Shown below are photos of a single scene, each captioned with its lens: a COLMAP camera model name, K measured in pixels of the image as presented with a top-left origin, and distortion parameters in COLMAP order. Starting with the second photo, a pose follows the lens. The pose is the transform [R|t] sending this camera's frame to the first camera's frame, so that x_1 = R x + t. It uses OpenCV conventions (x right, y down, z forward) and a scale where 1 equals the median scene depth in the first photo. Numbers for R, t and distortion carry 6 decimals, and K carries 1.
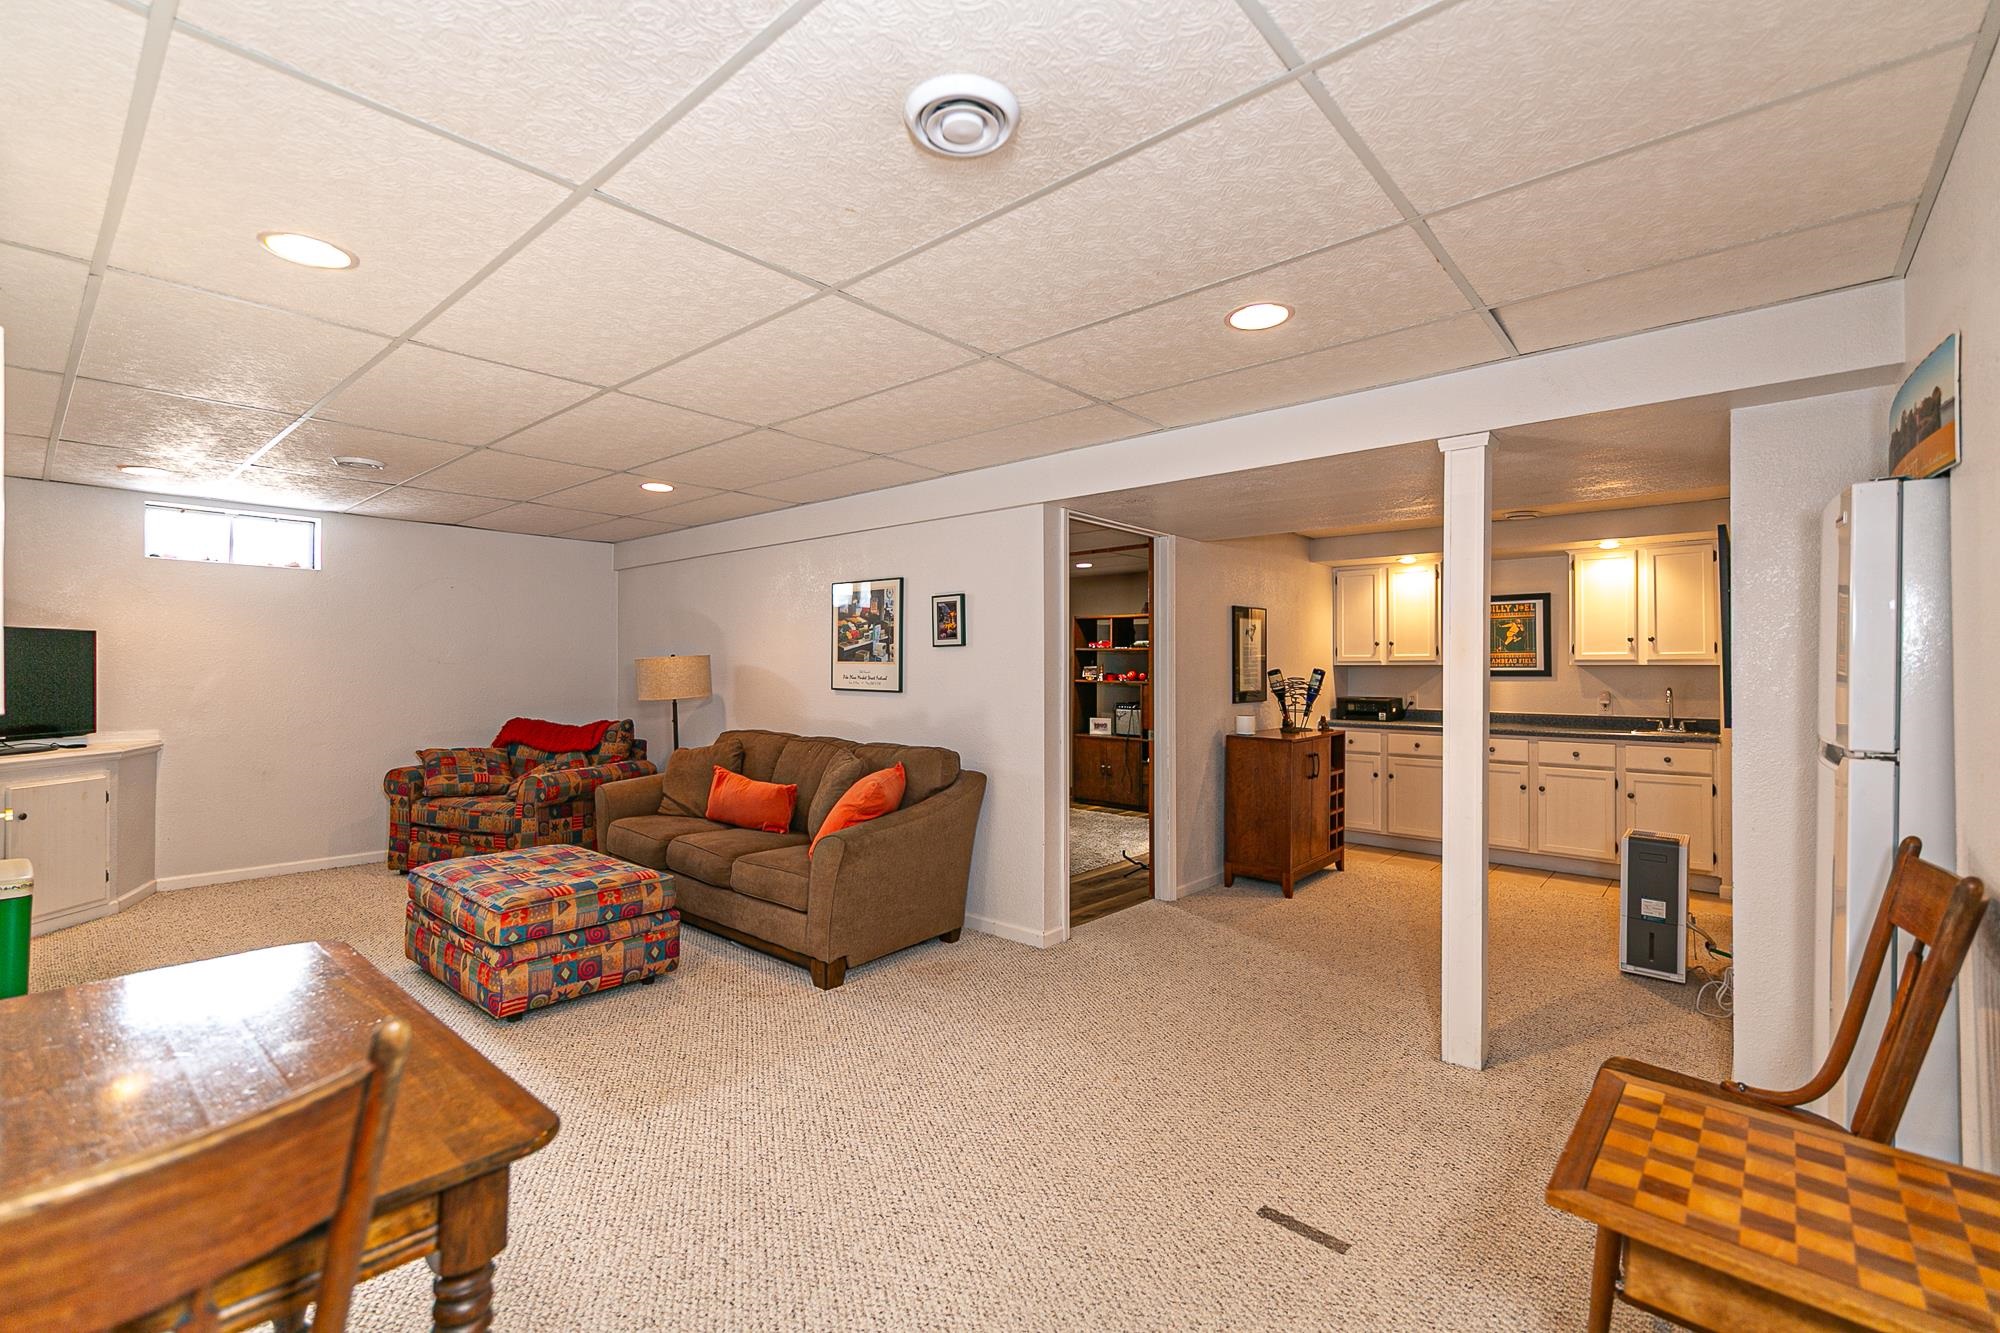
lens RADIAL K [[873.7, 0, 1001.8], [0, 873.7, 663.2], [0, 0, 1]] dist [-0.005447, 0.000114]
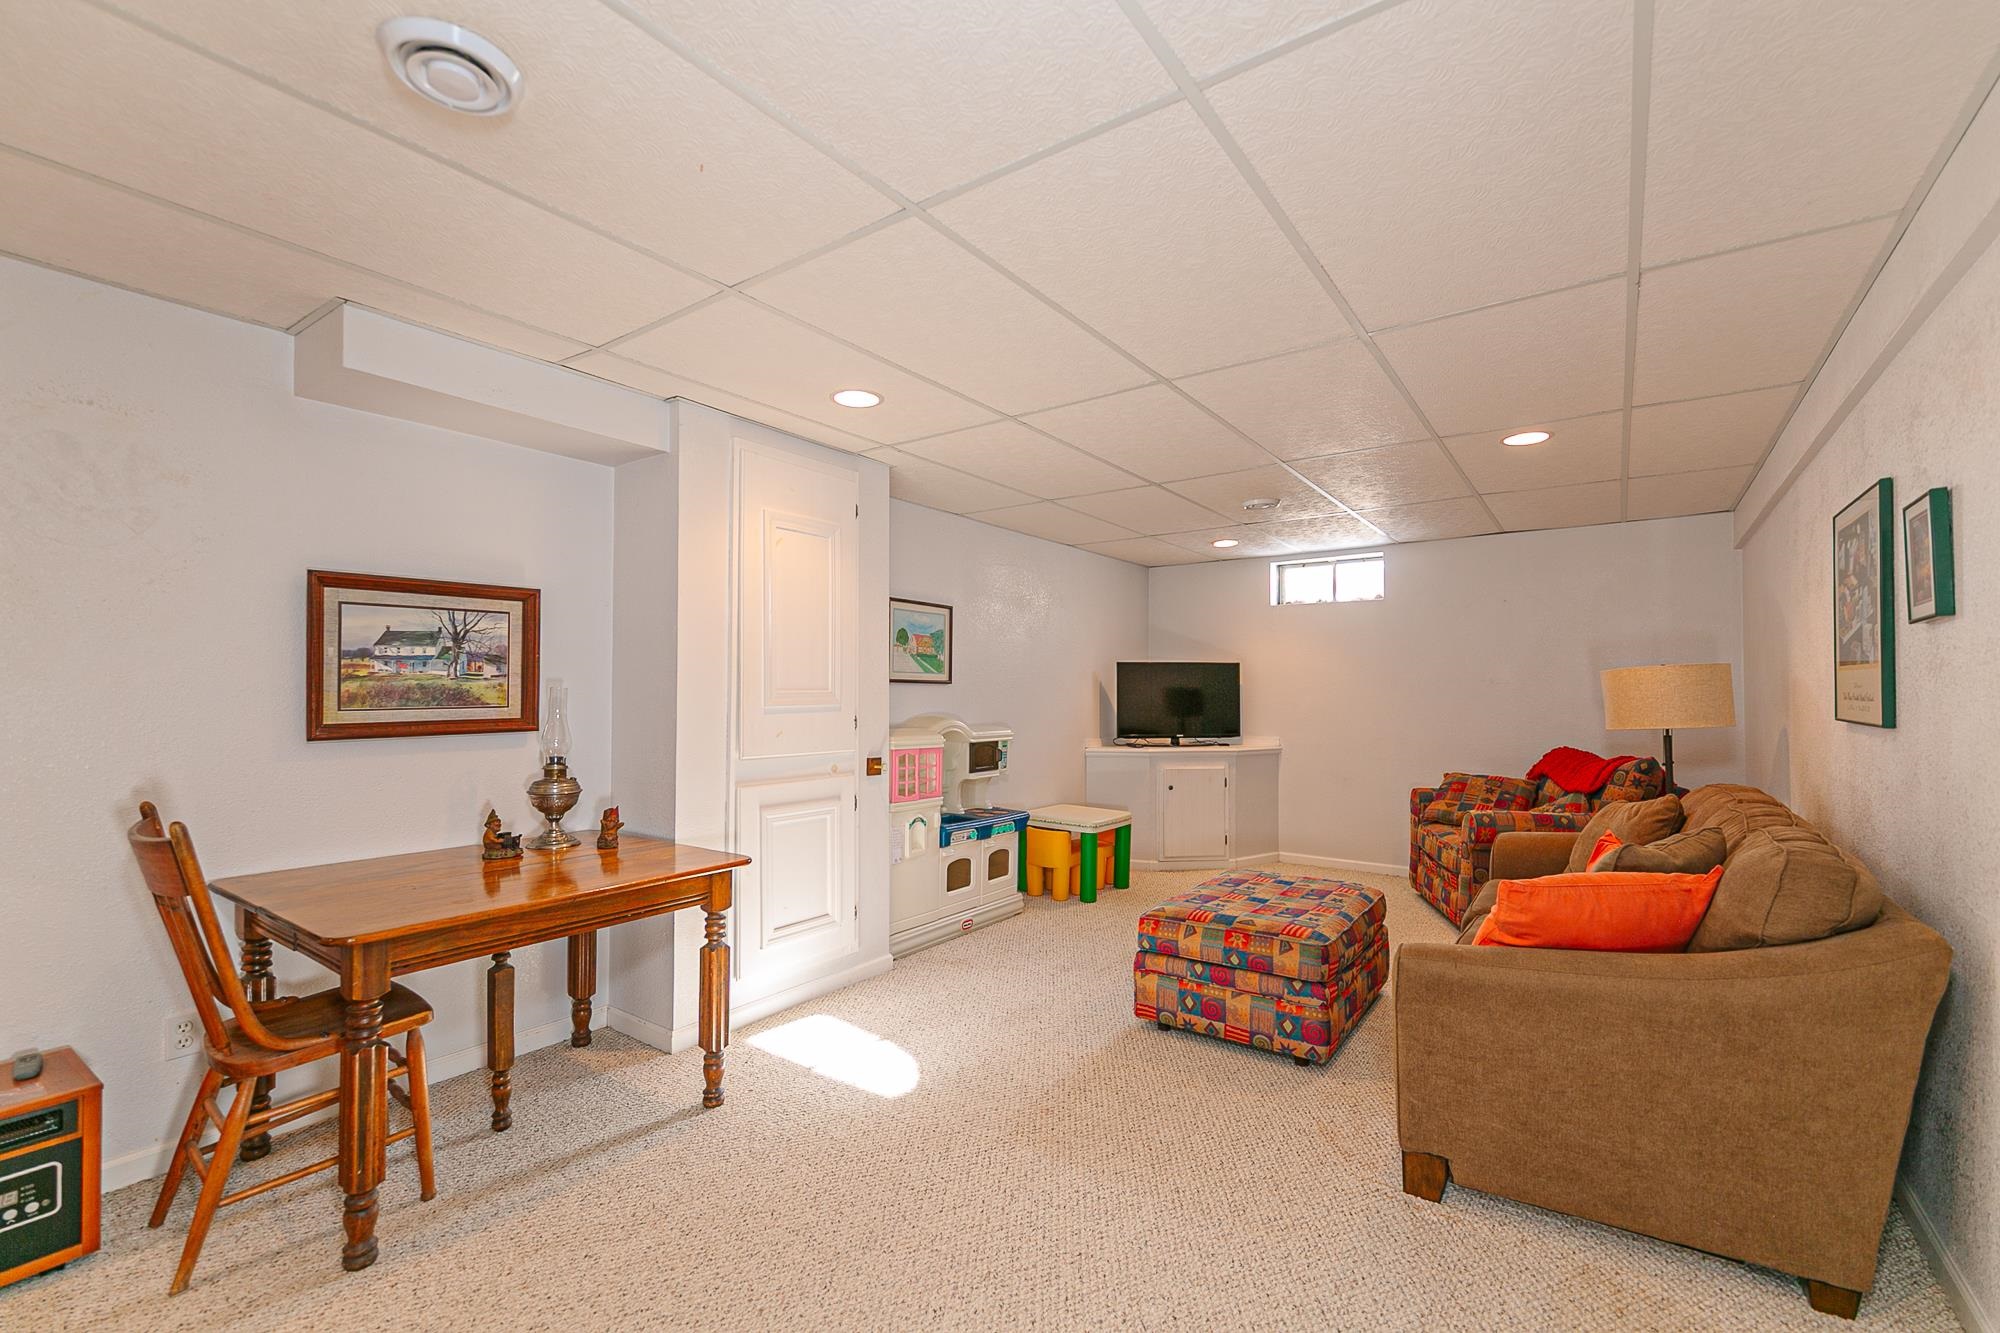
lens RADIAL K [[873.7, 0, 1004.0], [0, 873.7, 678.1], [0, 0, 1]] dist [-0.005447, 0.000114]
pose [[0.074425, -0.021217, -0.997001, 0.429823], [0.005763, 0.999766, -0.020846, 0.019421], [0.997210, -0.004194, 0.074530, 0.705612]]
